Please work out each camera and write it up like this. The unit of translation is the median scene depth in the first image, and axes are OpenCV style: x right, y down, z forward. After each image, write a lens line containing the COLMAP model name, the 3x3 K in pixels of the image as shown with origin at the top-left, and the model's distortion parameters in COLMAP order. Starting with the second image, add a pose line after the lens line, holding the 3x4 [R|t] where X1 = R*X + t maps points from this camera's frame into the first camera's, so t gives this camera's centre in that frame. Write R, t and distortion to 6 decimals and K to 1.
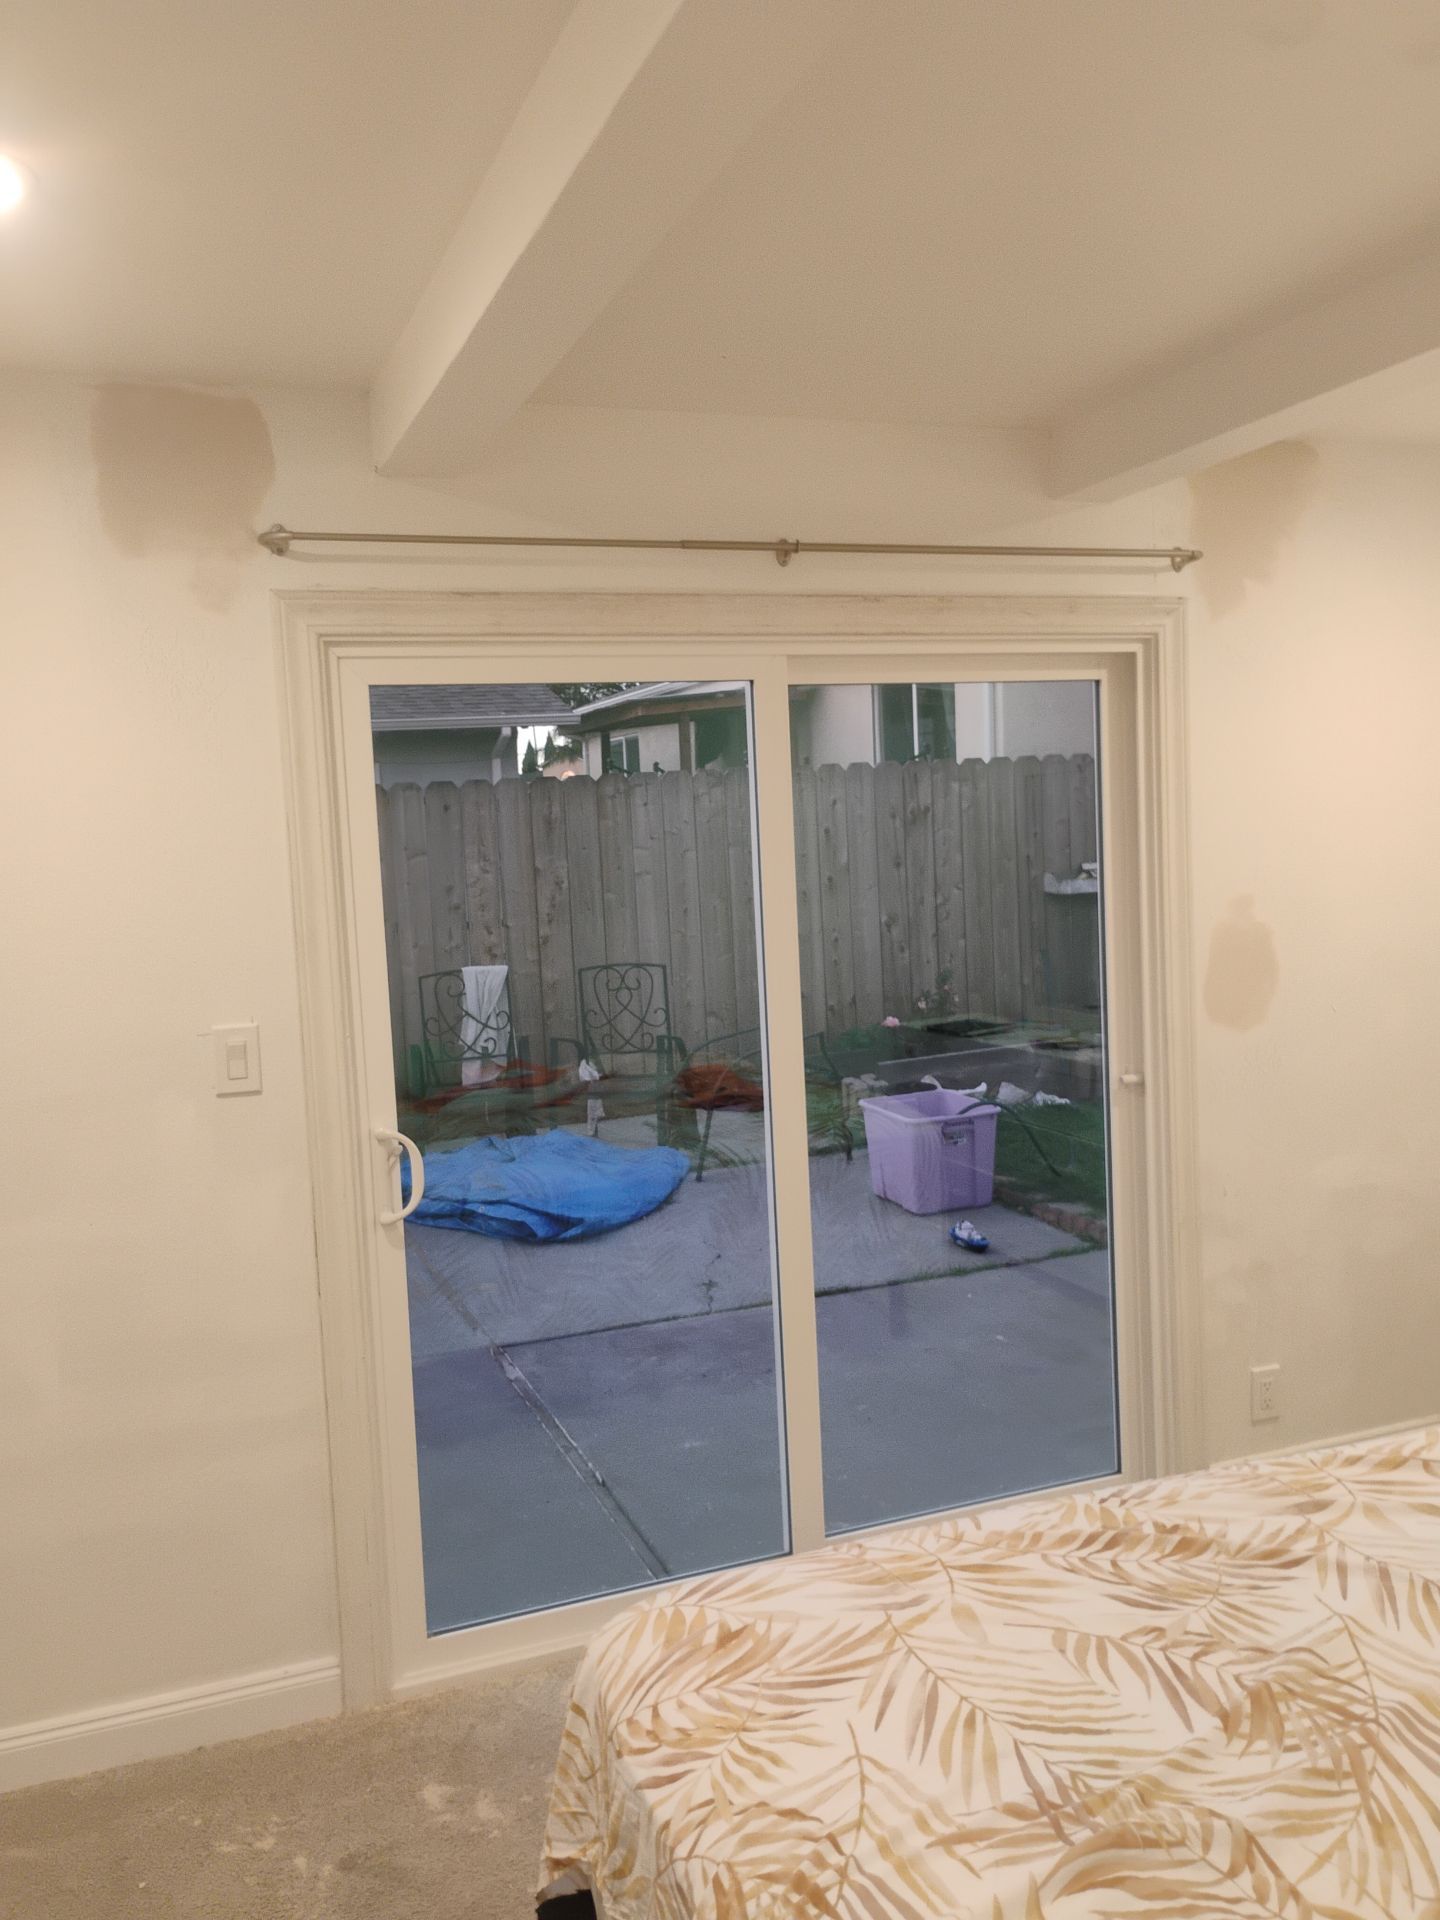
lens RADIAL K [[1639.8, 0, 725.7], [0, 1639.8, 961.4], [0, 0, 1]] dist [0.071304, -0.117108]
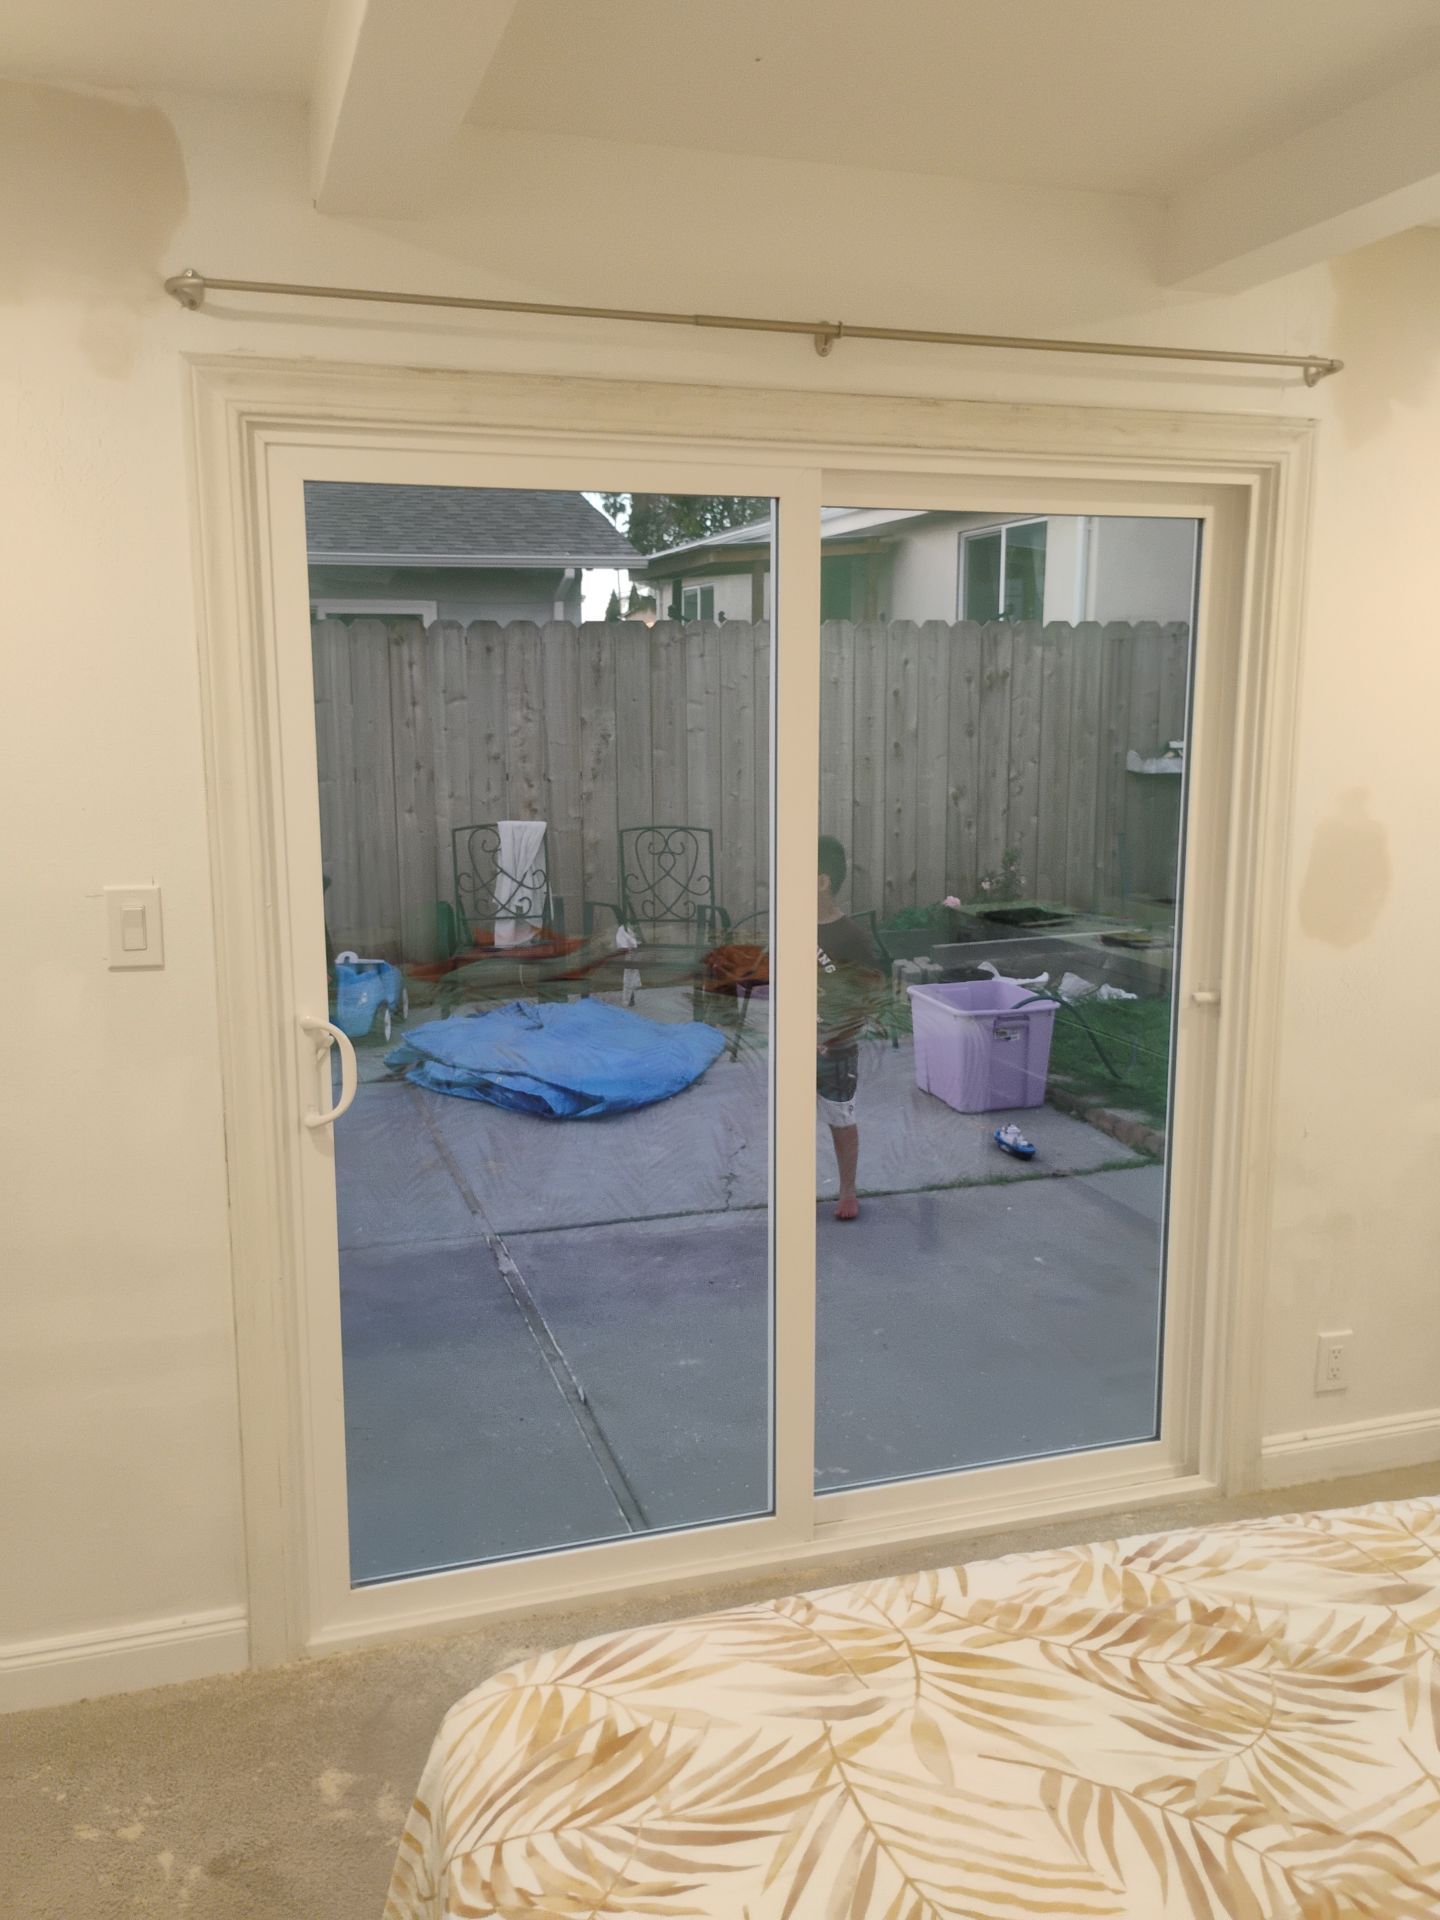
lens RADIAL K [[1640.2, 0, 723.1], [0, 1640.2, 963.0], [0, 0, 1]] dist [0.073139, -0.116709]
pose [[0.997620, 0.053608, -0.043355, 0.035879], [-0.049712, 0.995017, 0.086433, -0.008810], [0.047772, -0.084072, 0.995314, 0.150676]]
